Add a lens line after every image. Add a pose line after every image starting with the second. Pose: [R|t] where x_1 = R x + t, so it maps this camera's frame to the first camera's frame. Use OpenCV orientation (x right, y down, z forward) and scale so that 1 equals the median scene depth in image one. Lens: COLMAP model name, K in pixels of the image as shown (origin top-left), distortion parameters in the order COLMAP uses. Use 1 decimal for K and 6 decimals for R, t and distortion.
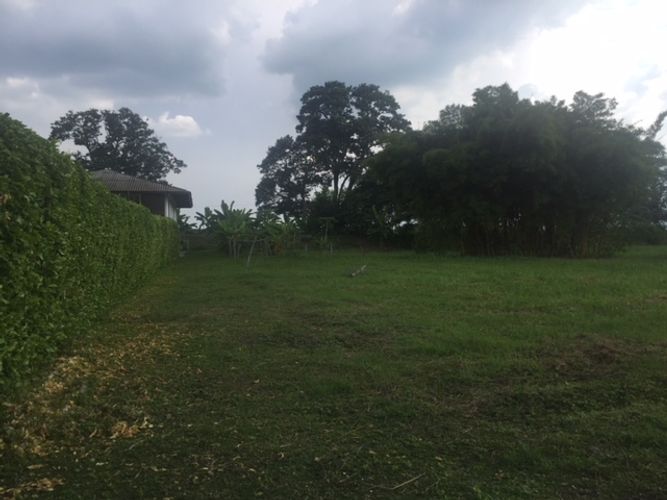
lens RADIAL K [[568.9, 0, 328.2], [0, 568.9, 243.6], [0, 0, 1]] dist [0.080260, -0.115248]
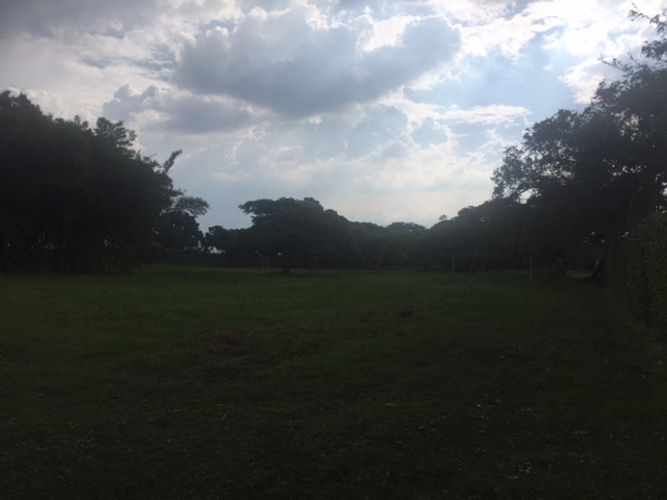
lens RADIAL K [[568.9, 0, 337.7], [0, 568.9, 244.1], [0, 0, 1]] dist [0.080260, -0.115248]
pose [[0.656018, 0.041871, 0.753583, -0.188438], [-0.018534, 0.999053, -0.039375, 0.004640], [-0.754518, 0.011864, 0.656172, -0.048839]]
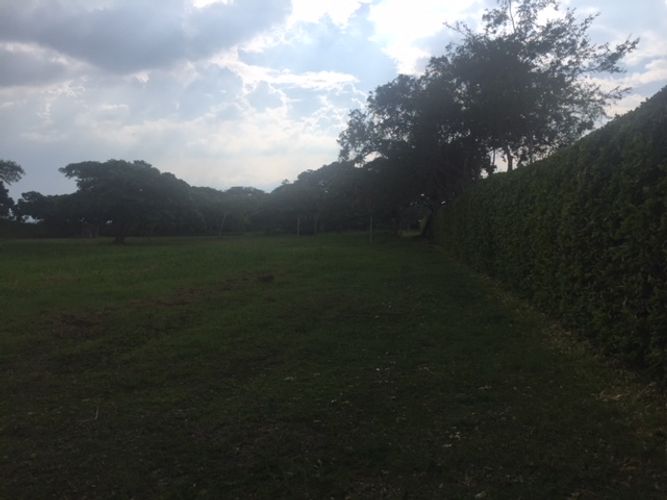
lens RADIAL K [[568.9, 0, 336.8], [0, 568.9, 238.4], [0, 0, 1]] dist [0.080260, -0.115248]
pose [[0.423577, -0.016593, 0.905708, -0.176391], [0.013271, 0.999839, 0.012111, 0.006460], [-0.905763, 0.006890, 0.423729, -0.001036]]
